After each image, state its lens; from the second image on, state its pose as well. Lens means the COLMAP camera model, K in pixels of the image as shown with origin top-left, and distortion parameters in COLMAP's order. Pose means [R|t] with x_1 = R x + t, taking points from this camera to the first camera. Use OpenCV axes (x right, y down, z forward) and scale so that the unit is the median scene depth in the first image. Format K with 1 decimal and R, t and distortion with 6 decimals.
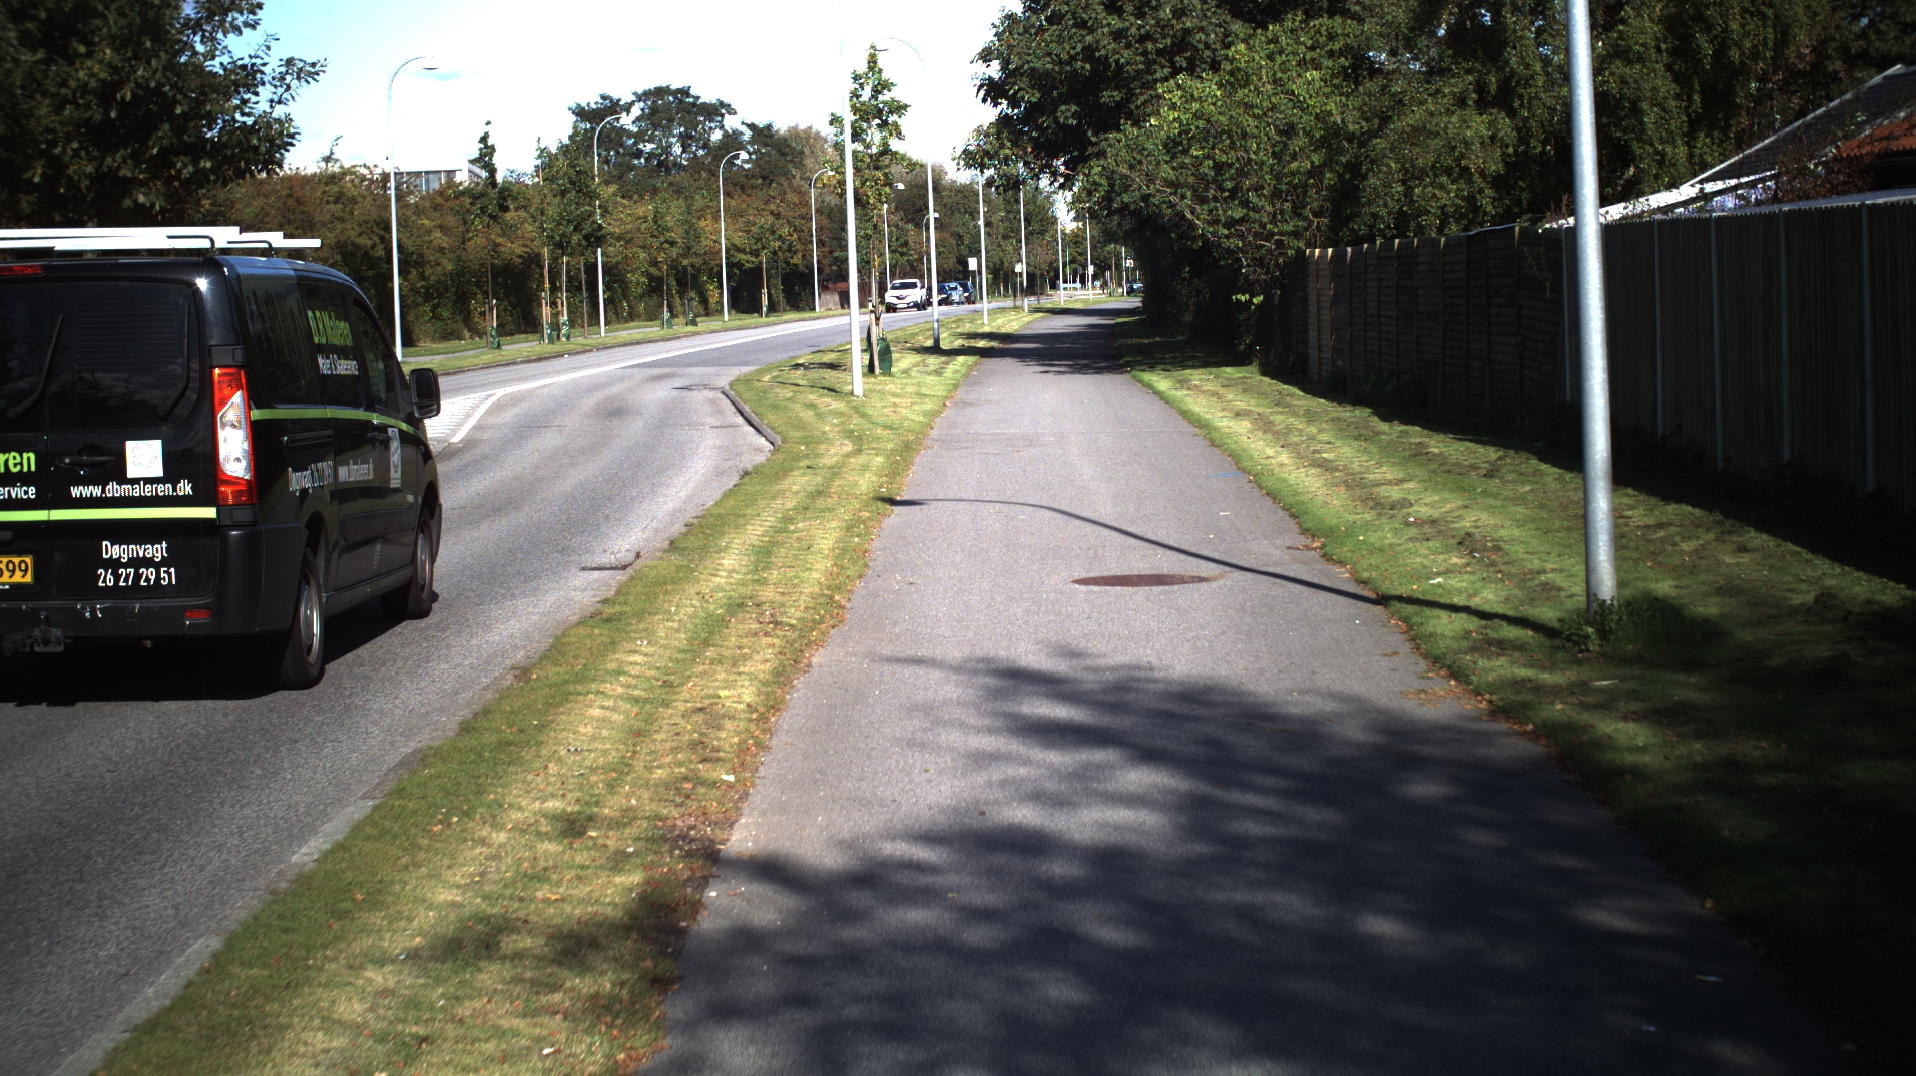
lens RADIAL K [[3624.0, 0, 958.0], [0, 3624.0, 538.0], [0, 0, 1]] dist [-0.262362, 0.199640]
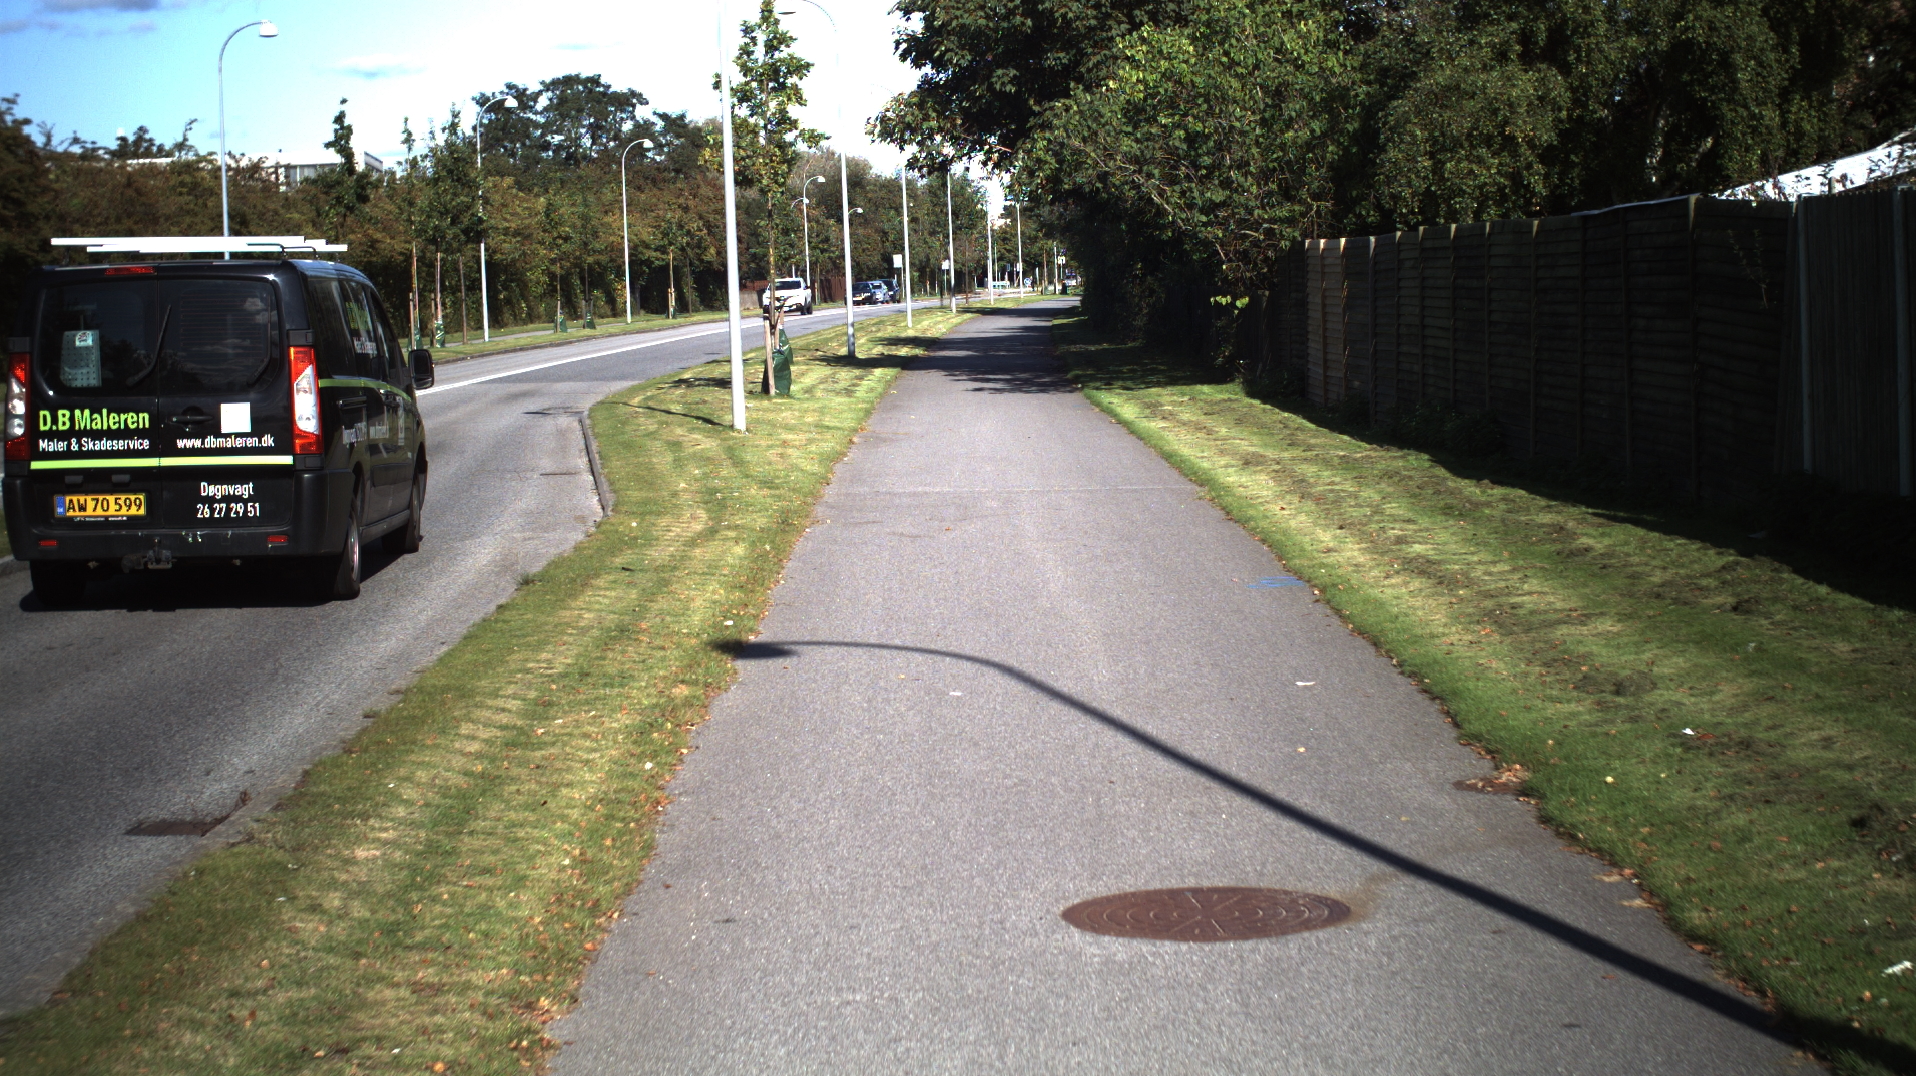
lens RADIAL K [[3624.0, 0, 958.0], [0, 3624.0, 538.0], [0, 0, 1]] dist [-0.262362, 0.199640]
pose [[0.999797, -0.002357, 0.020020, 0.002884], [0.002344, 0.999997, 0.000669, -0.013445], [-0.020022, -0.000622, 0.999799, 0.185486]]
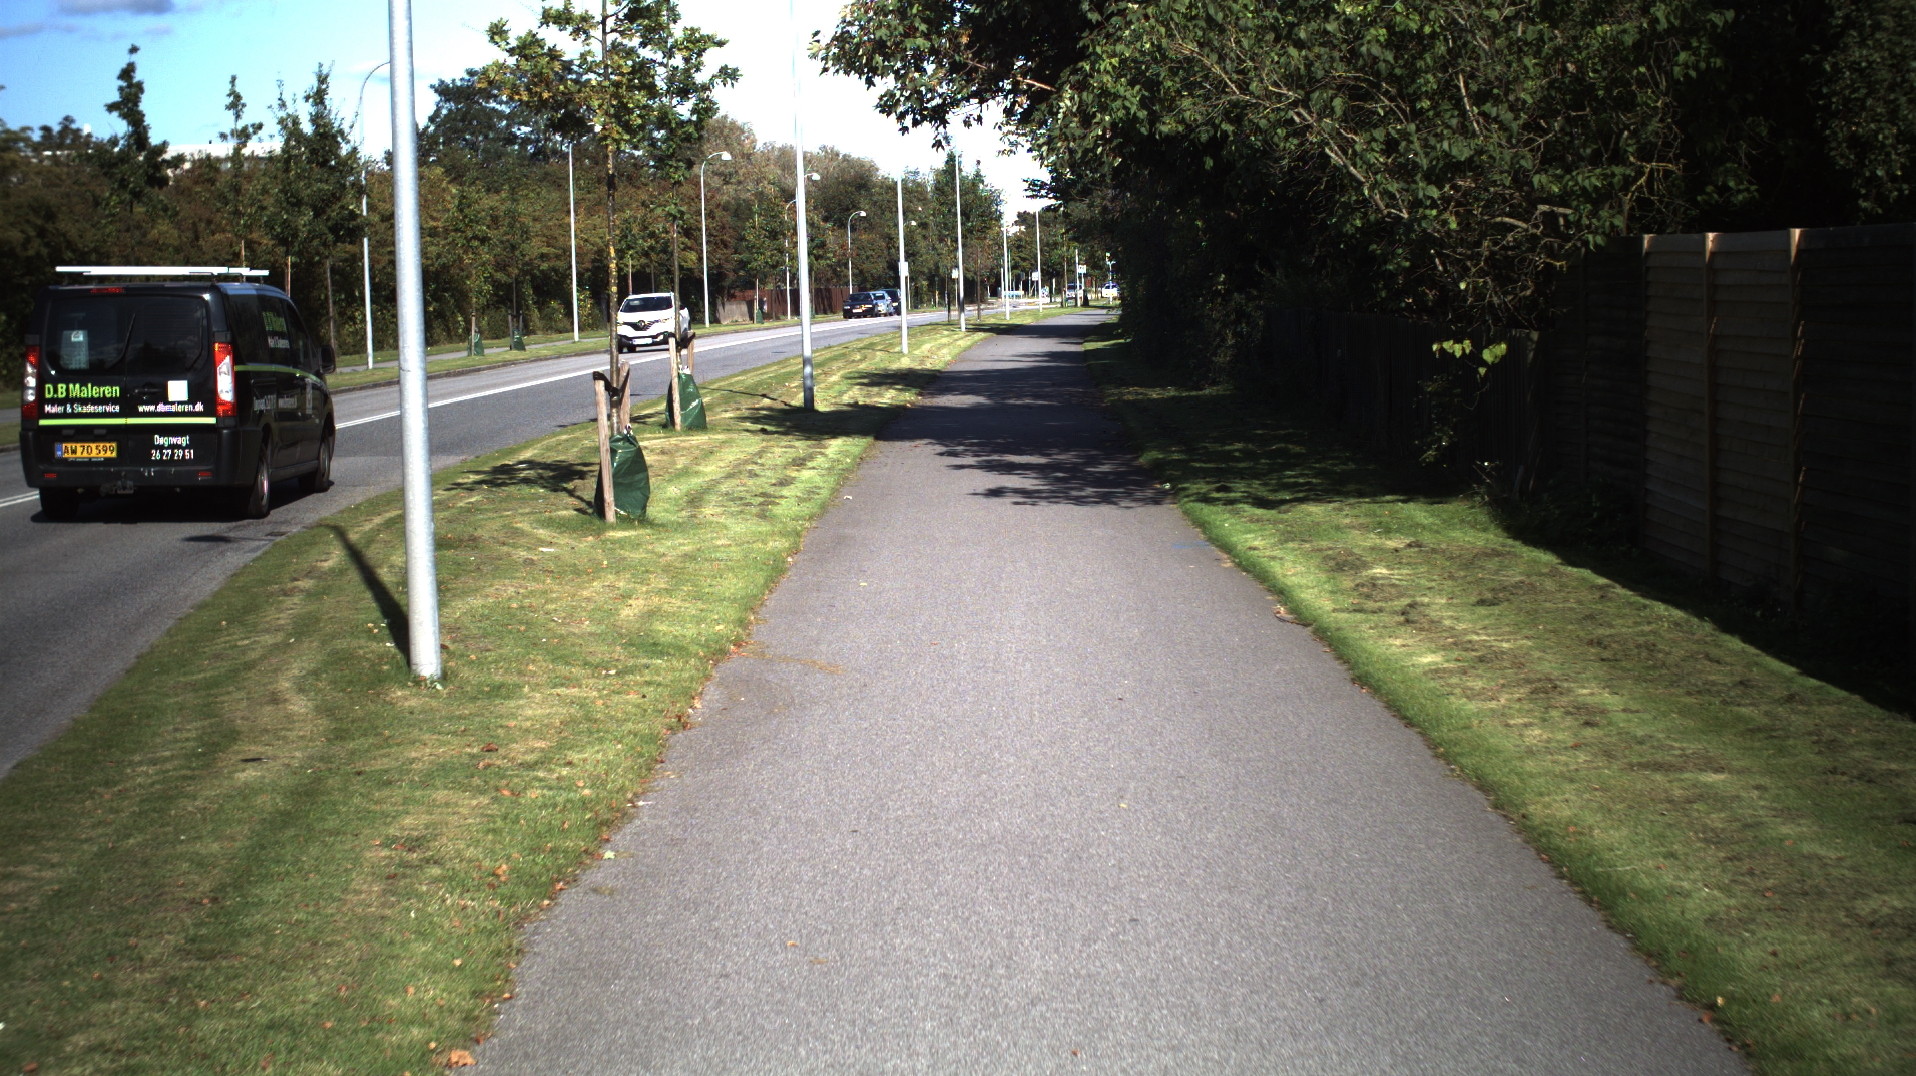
lens RADIAL K [[3624.0, 0, 958.0], [0, 3624.0, 538.0], [0, 0, 1]] dist [-0.262362, 0.199640]
pose [[0.999852, 0.003140, 0.016893, 0.011833], [-0.003114, 0.999994, -0.001556, -0.041858], [-0.016897, 0.001503, 0.999856, 0.556429]]
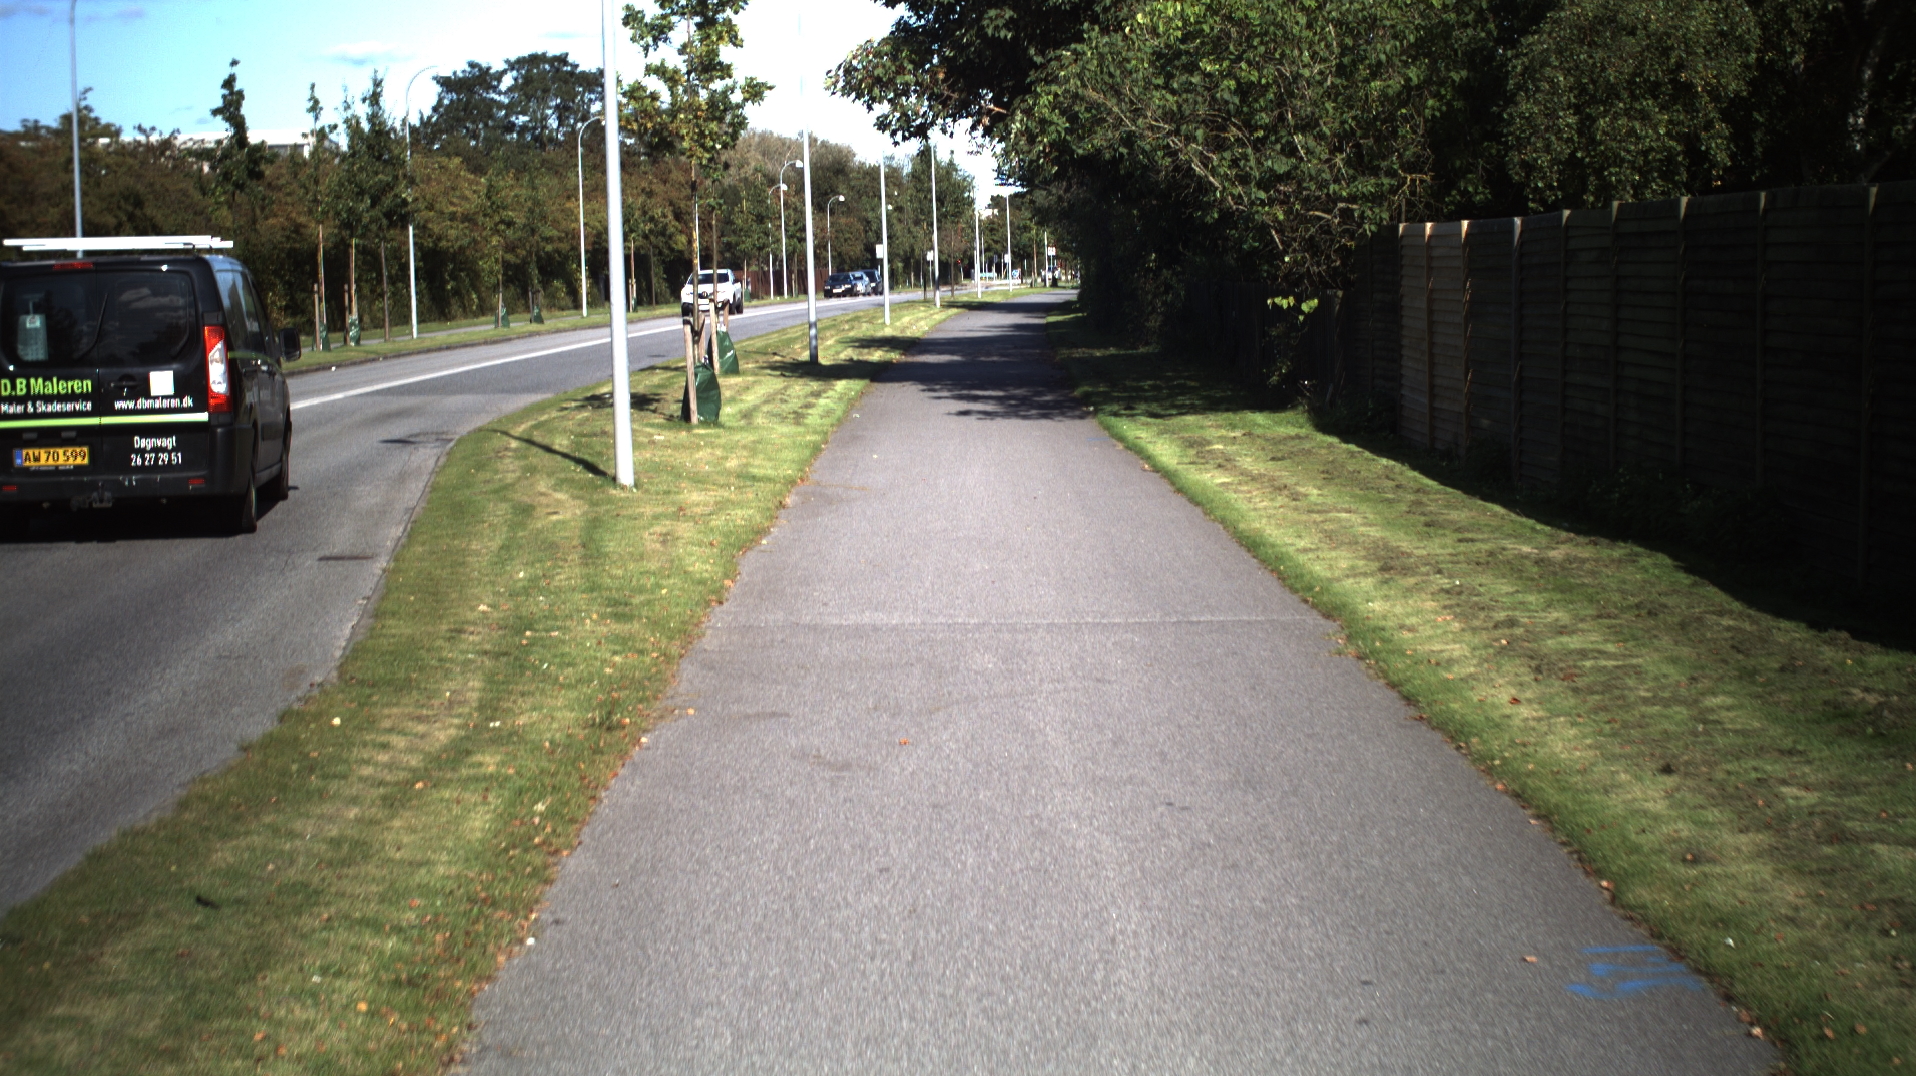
lens RADIAL K [[3624.0, 0, 958.0], [0, 3624.0, 538.0], [0, 0, 1]] dist [-0.262362, 0.199640]
pose [[0.999704, 0.003062, 0.024138, 0.007792], [-0.003139, 0.999990, 0.003152, -0.027056], [-0.024128, -0.003226, 0.999704, 0.371225]]
